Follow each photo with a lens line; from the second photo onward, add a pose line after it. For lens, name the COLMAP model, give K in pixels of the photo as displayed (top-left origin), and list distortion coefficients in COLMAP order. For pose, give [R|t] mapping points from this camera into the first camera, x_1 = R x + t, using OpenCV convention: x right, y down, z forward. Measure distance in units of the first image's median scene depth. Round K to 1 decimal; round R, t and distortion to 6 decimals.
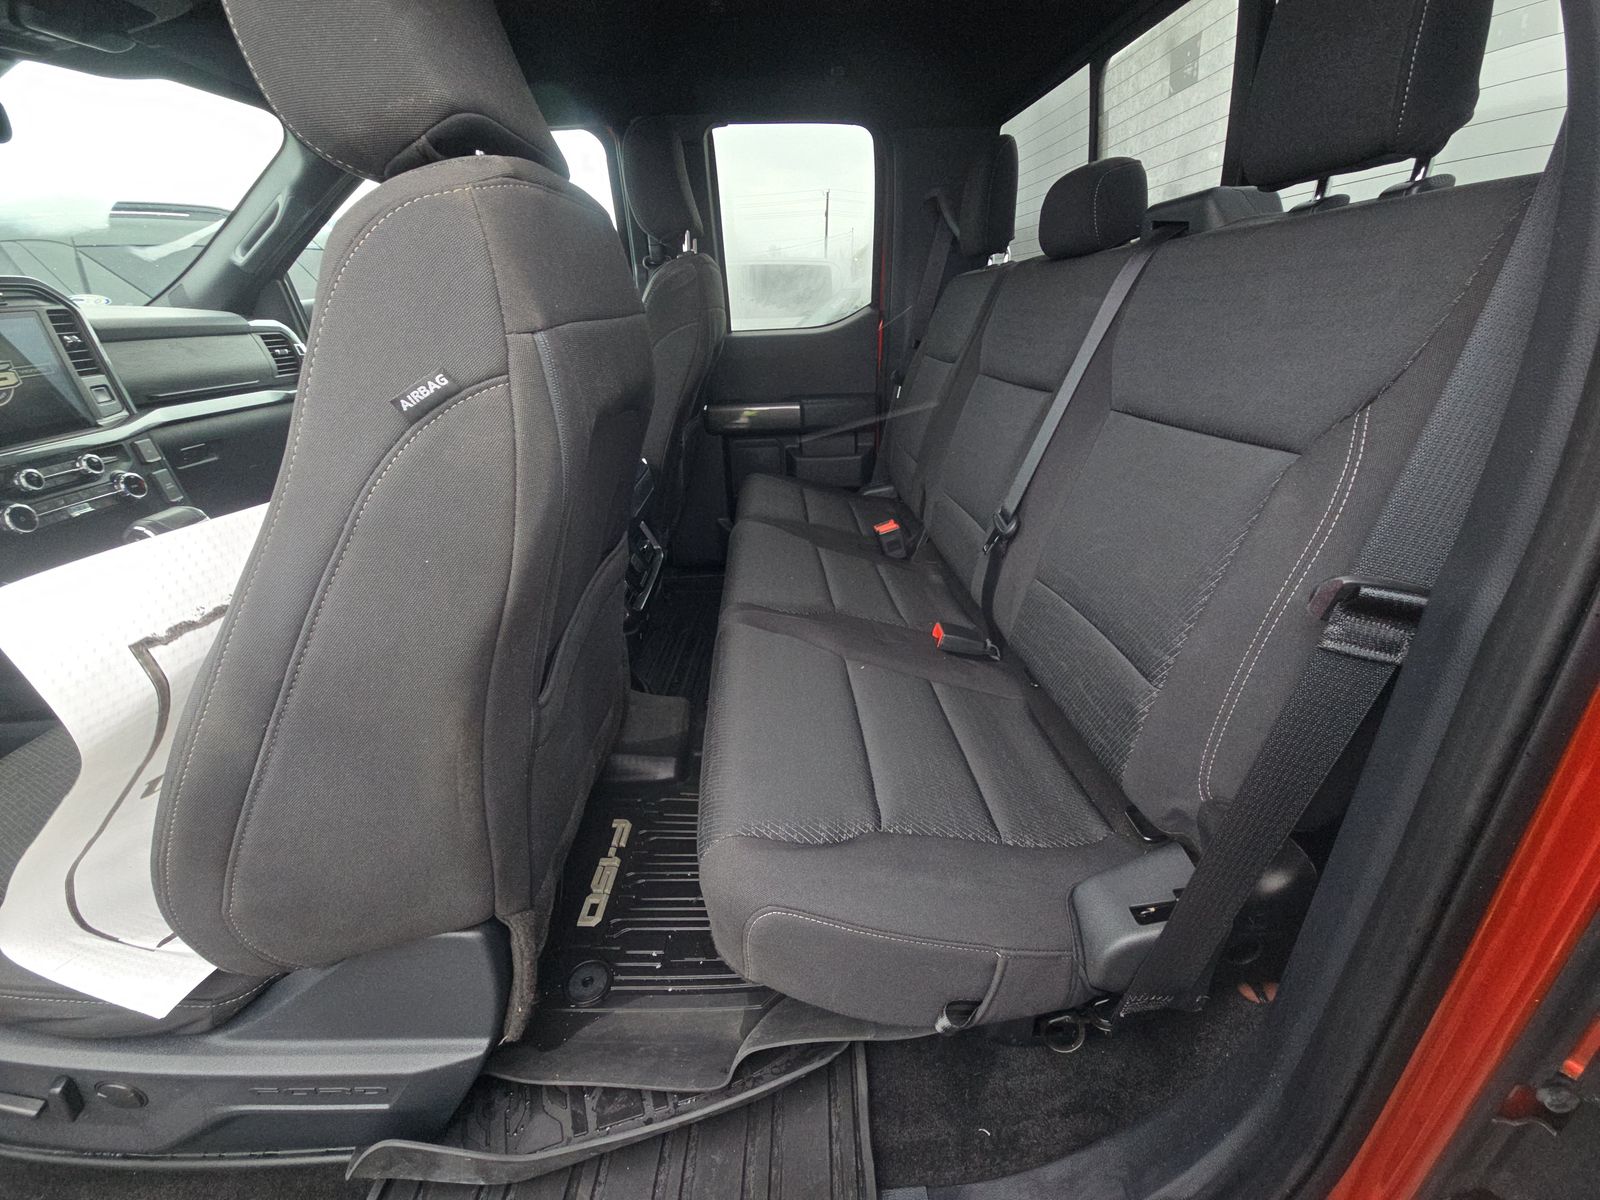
lens RADIAL K [[646.7, 0, 806.1], [0, 646.7, 599.6], [0, 0, 1]] dist [0.007042, -0.004116]
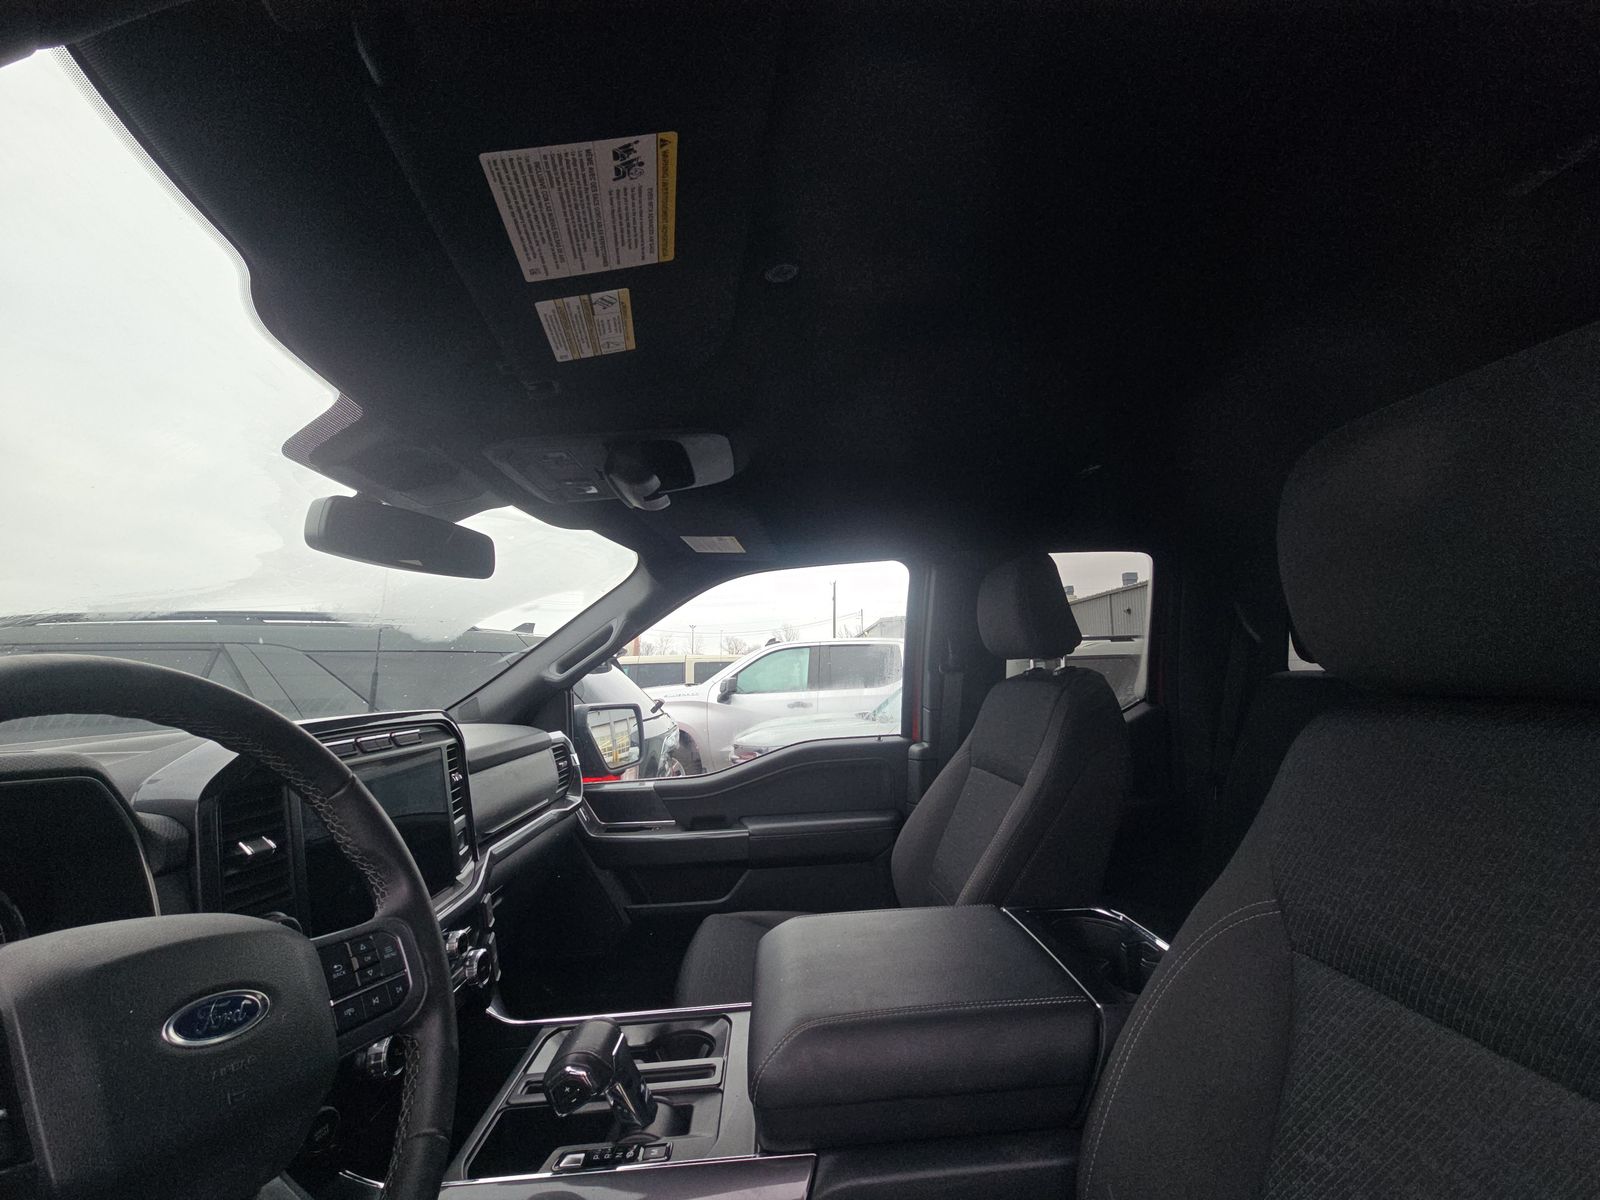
lens RADIAL K [[646.7, 0, 806.1], [0, 646.7, 599.6], [0, 0, 1]] dist [0.007042, -0.004116]
pose [[0.999661, -0.016799, 0.019899, -0.487839], [0.024601, 0.859852, -0.509950, -0.104916], [-0.008543, 0.510267, 0.859974, 0.080147]]
